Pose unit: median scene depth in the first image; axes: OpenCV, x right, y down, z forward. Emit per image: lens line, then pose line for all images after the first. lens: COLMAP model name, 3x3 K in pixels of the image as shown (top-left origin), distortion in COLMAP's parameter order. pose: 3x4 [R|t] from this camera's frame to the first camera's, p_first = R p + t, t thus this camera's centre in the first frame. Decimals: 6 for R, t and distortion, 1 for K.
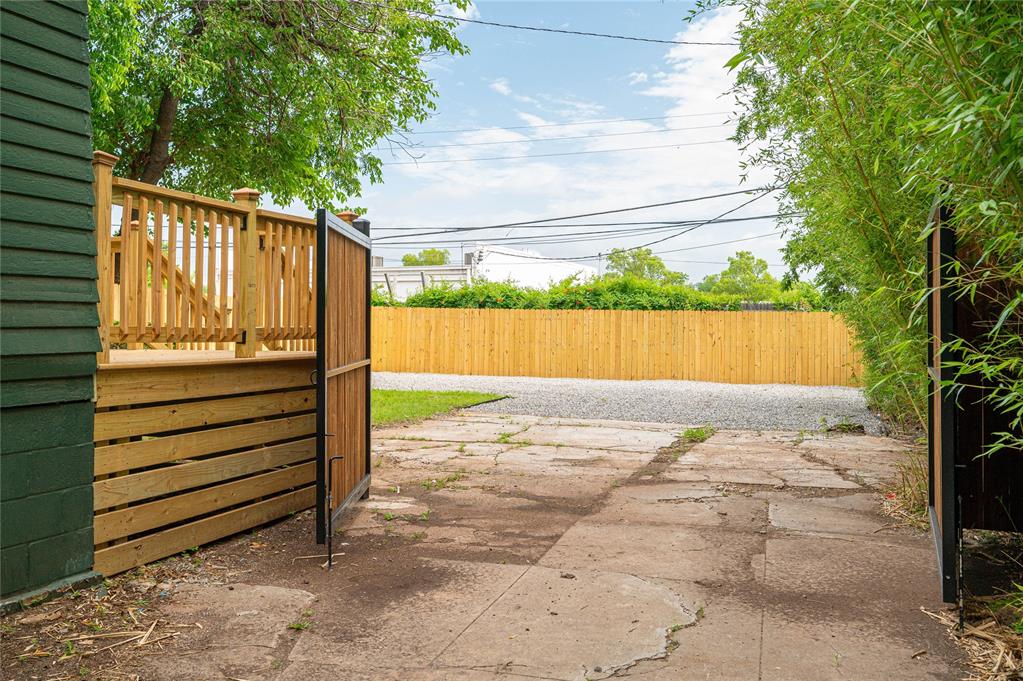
lens RADIAL K [[964.7, 0, 473.4], [0, 964.7, 305.1], [0, 0, 1]] dist [-0.005011, 0.008753]
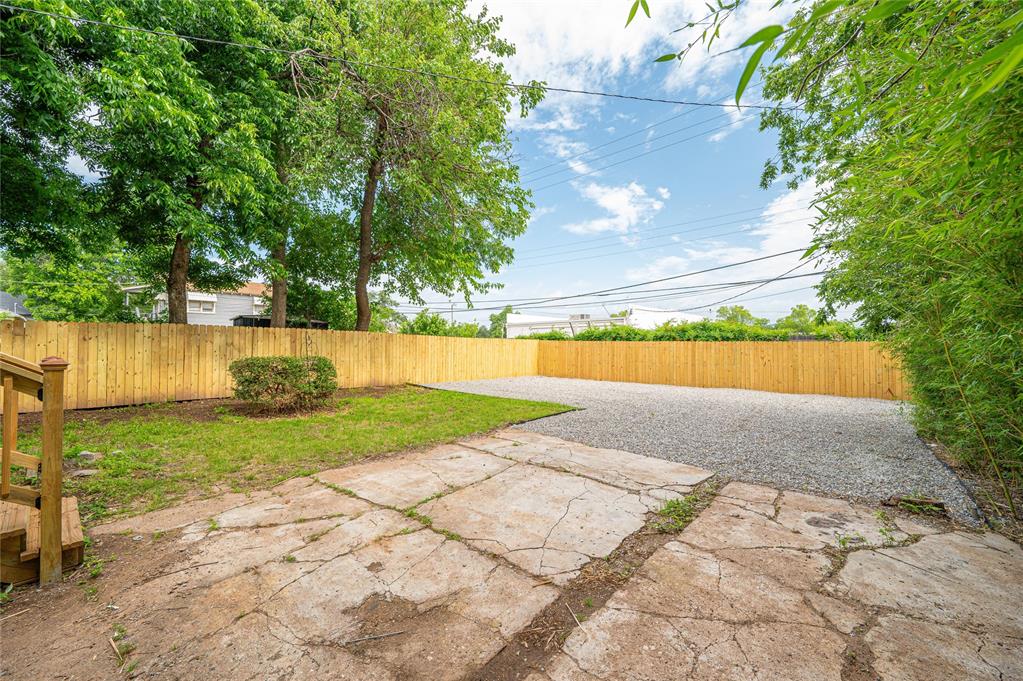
lens RADIAL K [[402.3, 0, 513.7], [0, 402.3, 343.6], [0, 0, 1]] dist [-0.000511, 0.000047]
pose [[0.937615, -0.009218, -0.347552, 0.106543], [0.014373, 0.999822, 0.012259, -0.003161], [0.347377, -0.016490, 0.937581, 0.308930]]
